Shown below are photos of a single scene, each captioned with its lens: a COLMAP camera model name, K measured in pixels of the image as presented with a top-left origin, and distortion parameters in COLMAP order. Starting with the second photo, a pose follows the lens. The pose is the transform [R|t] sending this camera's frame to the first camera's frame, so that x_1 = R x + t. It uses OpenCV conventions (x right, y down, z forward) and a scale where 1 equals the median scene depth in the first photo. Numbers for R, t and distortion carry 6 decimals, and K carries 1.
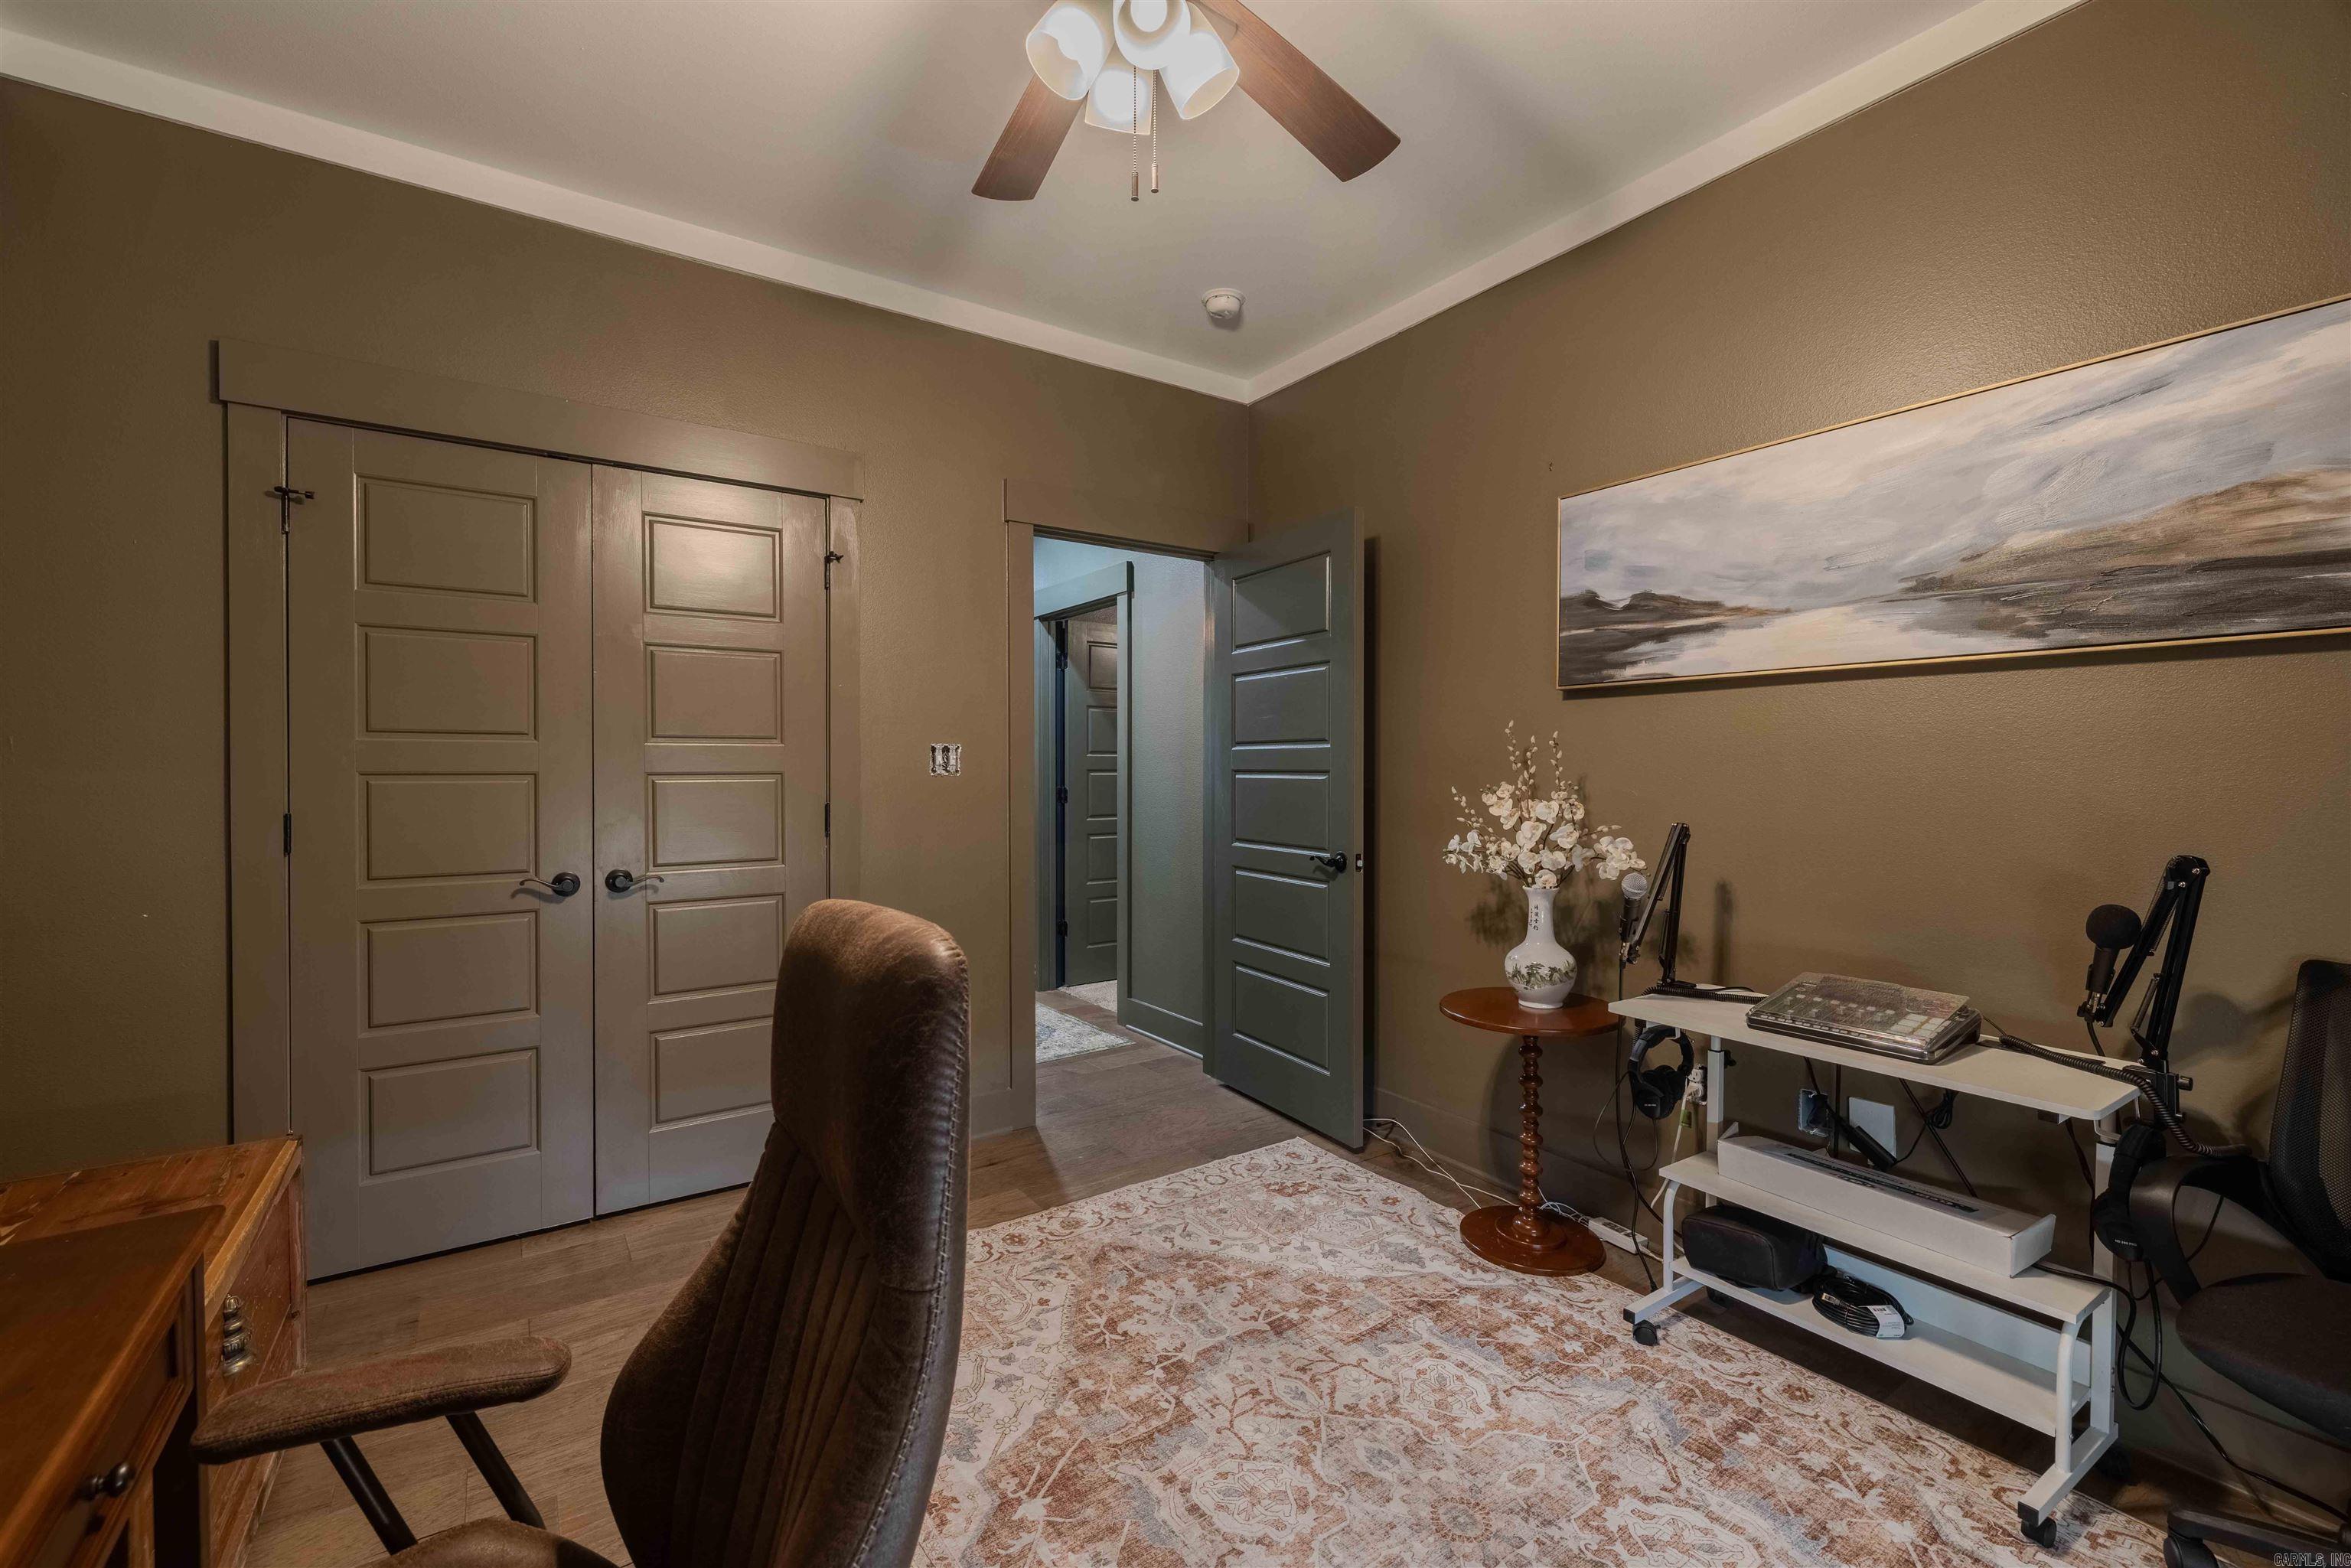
lens RADIAL K [[1009.1, 0, 1184.3], [0, 1009.1, 779.7], [0, 0, 1]] dist [0.001673, 0.000024]
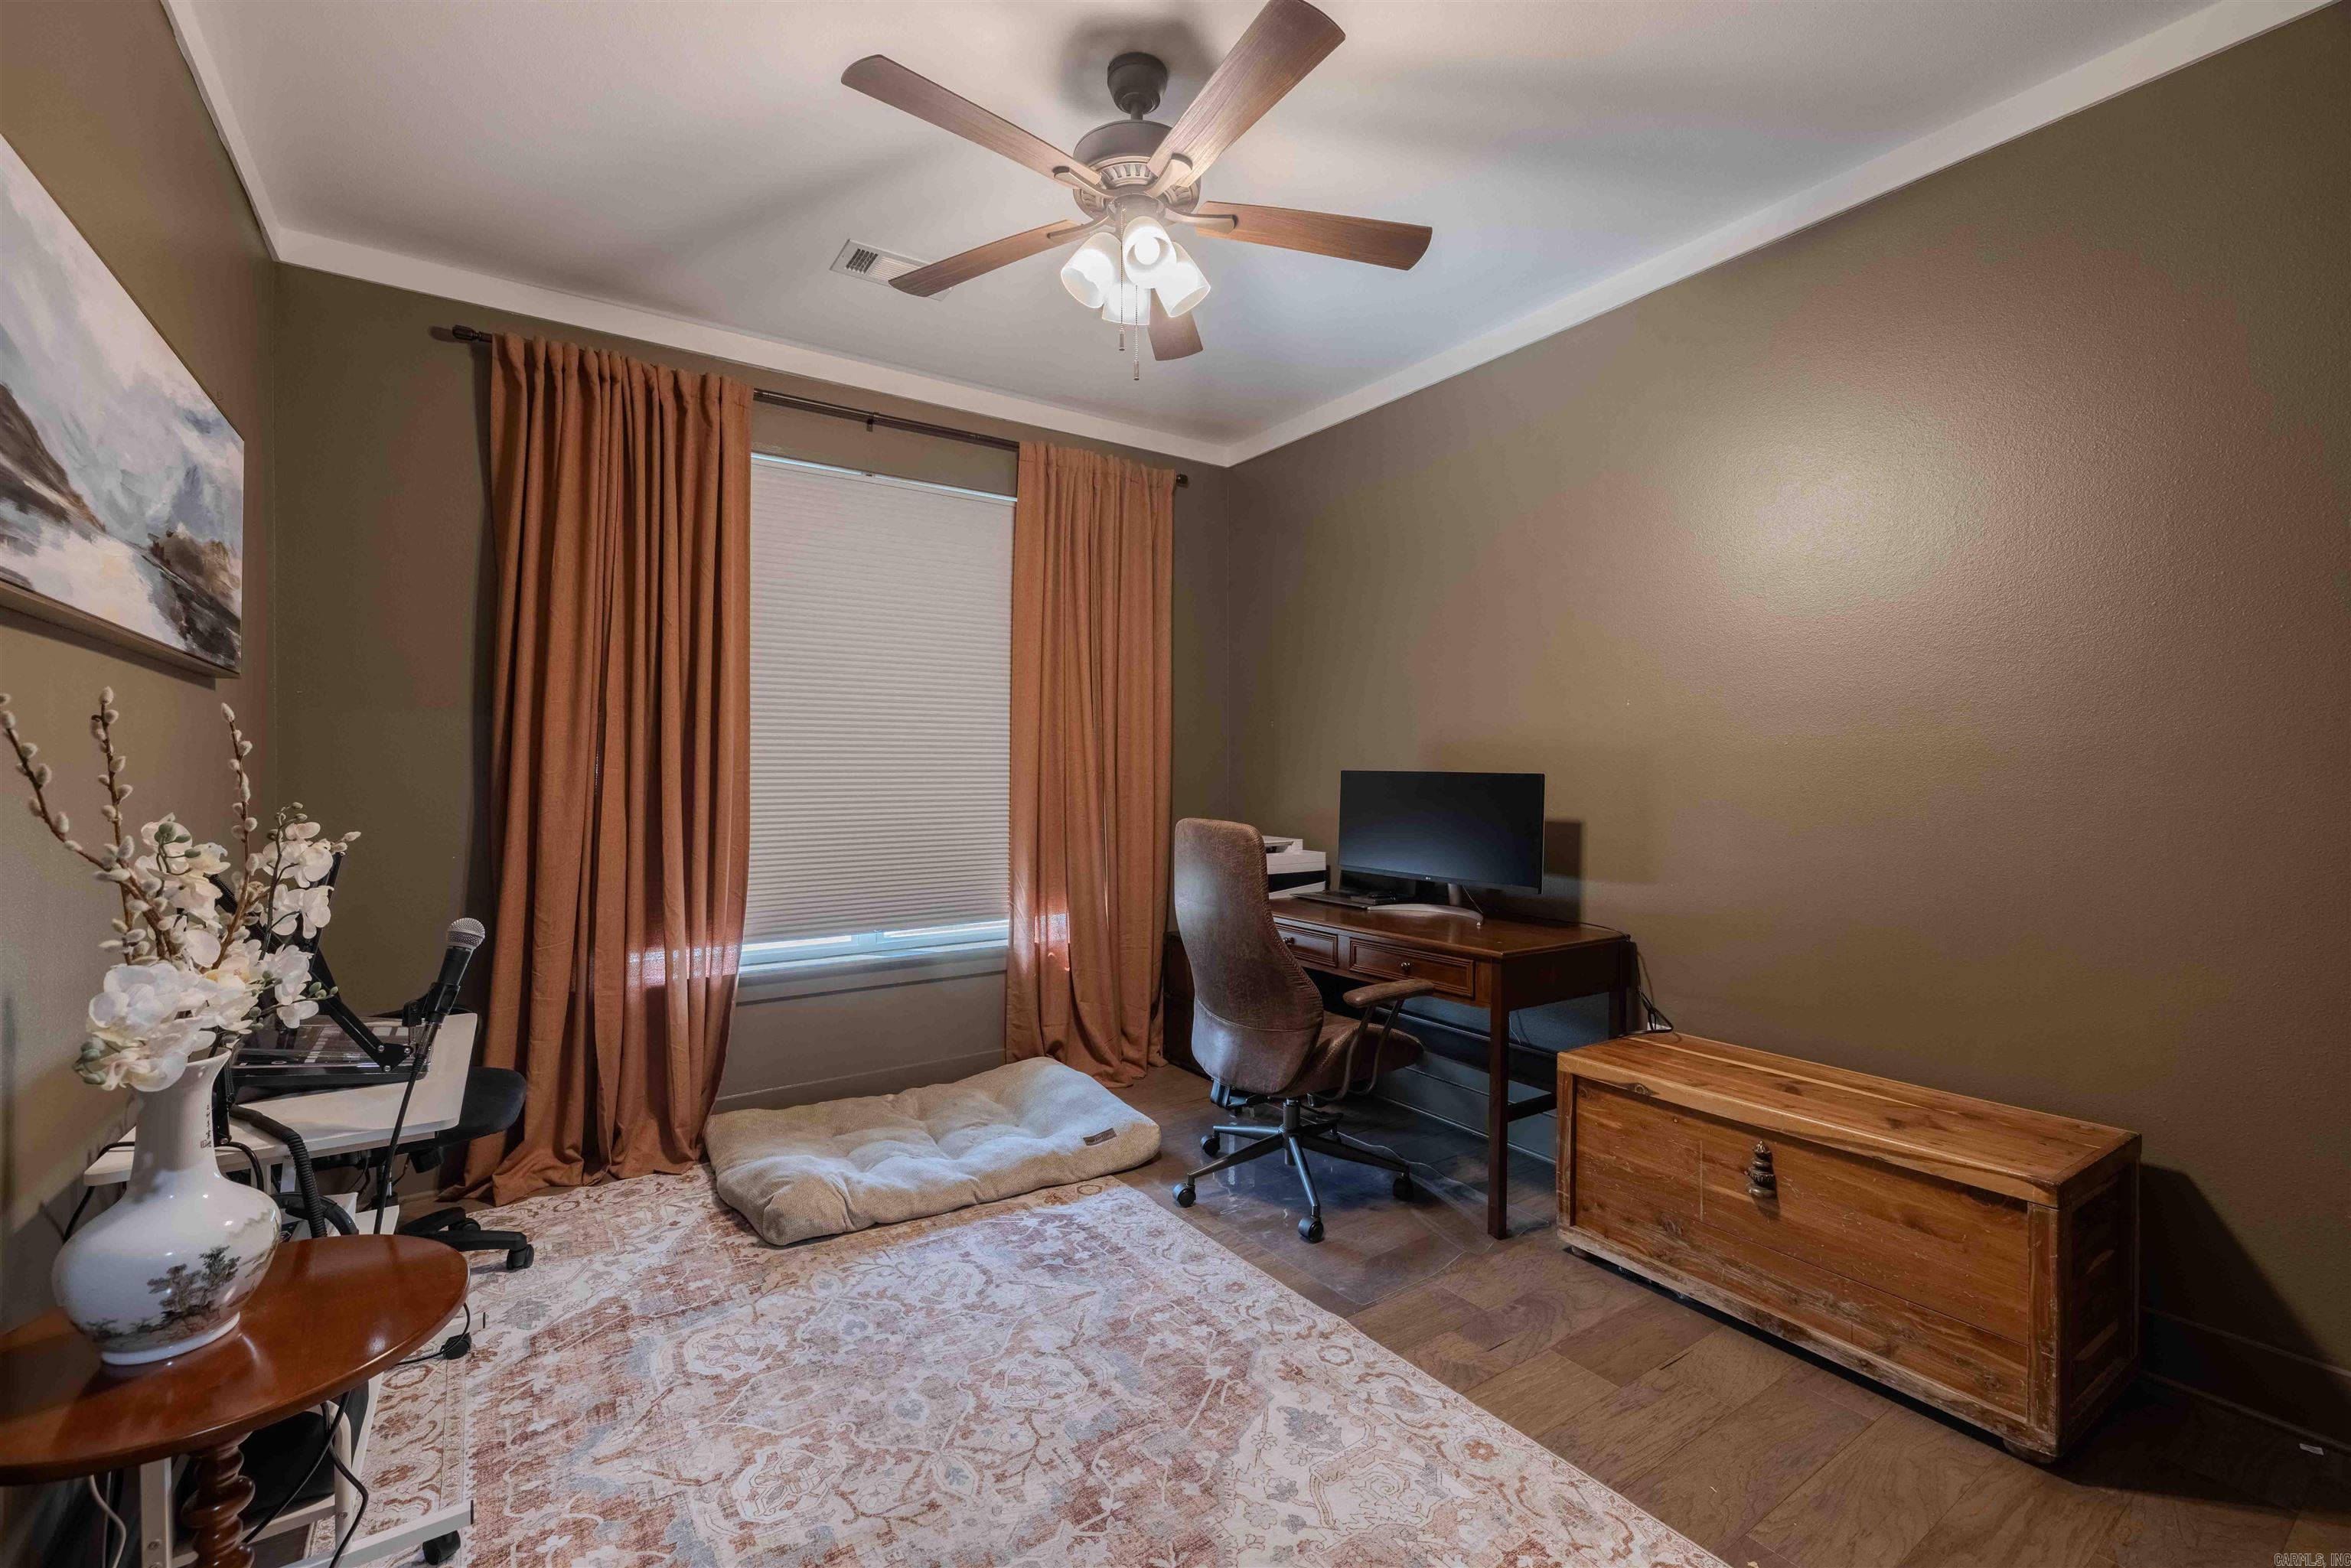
lens RADIAL K [[1009.1, 0, 1175.3], [0, 1009.1, 772.8], [0, 0, 1]] dist [0.001673, 0.000024]
pose [[-0.999934, -0.002317, 0.011249, -0.097643], [-0.002233, 0.999970, 0.007445, -0.023412], [-0.011266, 0.007419, -0.999909, 1.980785]]
